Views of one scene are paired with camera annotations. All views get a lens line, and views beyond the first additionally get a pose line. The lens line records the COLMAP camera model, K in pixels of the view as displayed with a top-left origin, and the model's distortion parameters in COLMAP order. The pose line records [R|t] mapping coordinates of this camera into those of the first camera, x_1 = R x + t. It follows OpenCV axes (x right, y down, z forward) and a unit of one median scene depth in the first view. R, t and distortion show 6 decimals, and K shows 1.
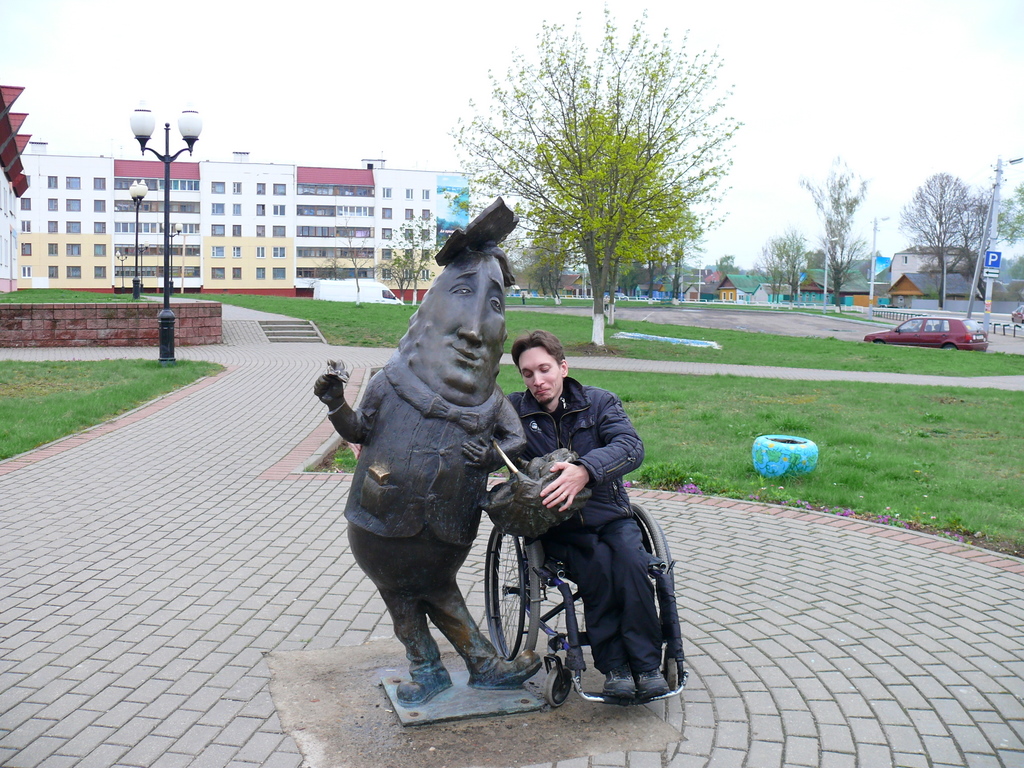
lens RADIAL K [[1064.6, 0, 504.7], [0, 1064.6, 378.5], [0, 0, 1]] dist [-0.208588, 0.251442]
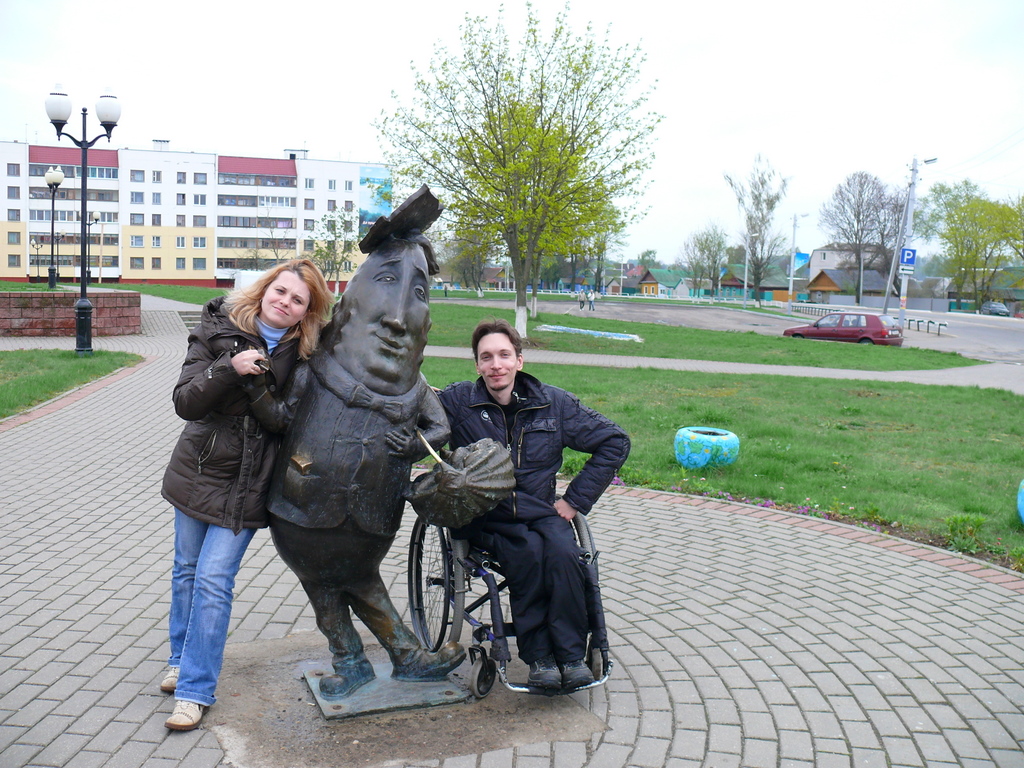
lens RADIAL K [[1064.6, 0, 504.7], [0, 1064.6, 378.5], [0, 0, 1]] dist [-0.208588, 0.251442]
pose [[0.997306, 0.003614, 0.073271, -0.000983], [-0.004110, 0.999970, 0.006628, 0.001690], [-0.073245, -0.006911, 0.997290, 0.003701]]
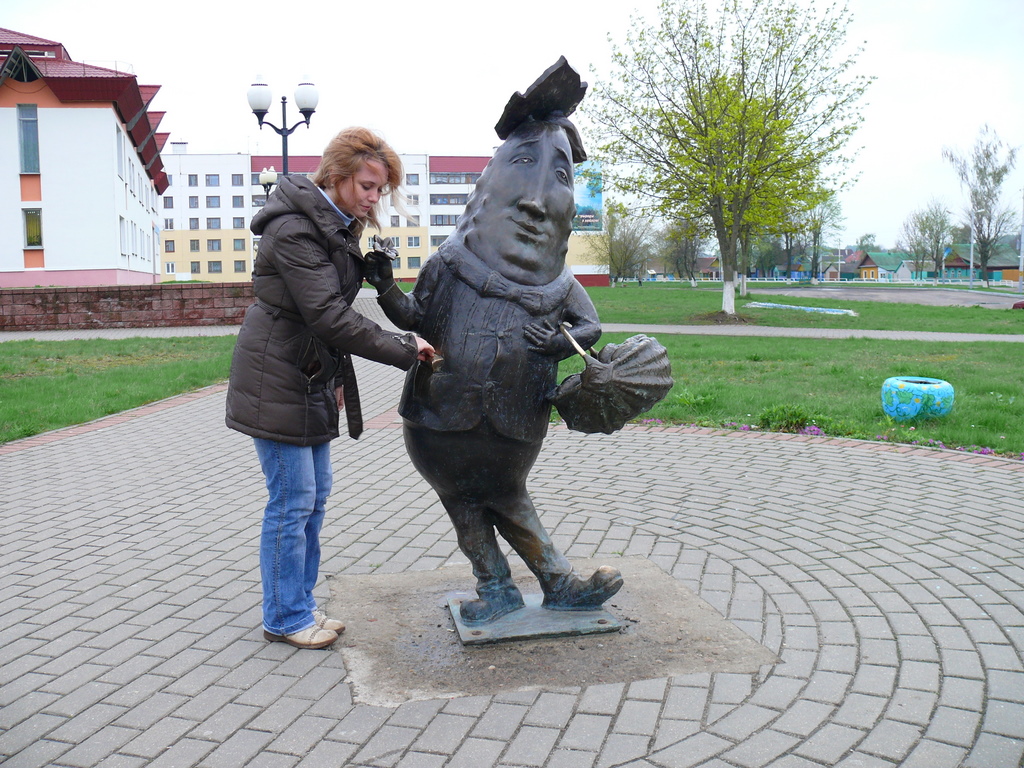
lens RADIAL K [[1064.6, 0, 504.7], [0, 1064.6, 378.5], [0, 0, 1]] dist [-0.208588, 0.251442]
pose [[0.991371, -0.016672, -0.130019, 0.030299], [0.018052, 0.999792, 0.009442, 0.049056], [0.129835, -0.011708, 0.991467, 0.055625]]
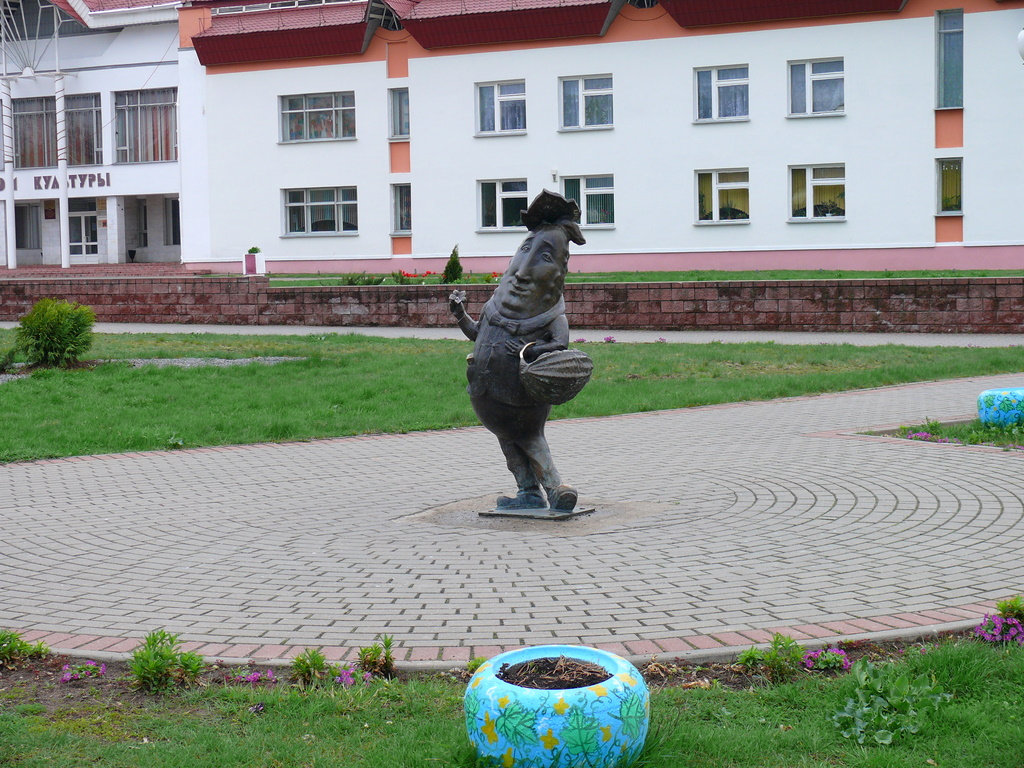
lens RADIAL K [[1782.4, 0, 512.0], [0, 1782.4, 384.0], [0, 0, 1]] dist [0.011032, 0.075260]
pose [[0.635803, 0.029778, -0.771277, 1.064028], [-0.044626, 0.999002, 0.001782, 0.061885], [0.770560, 0.033285, 0.636498, -0.381389]]
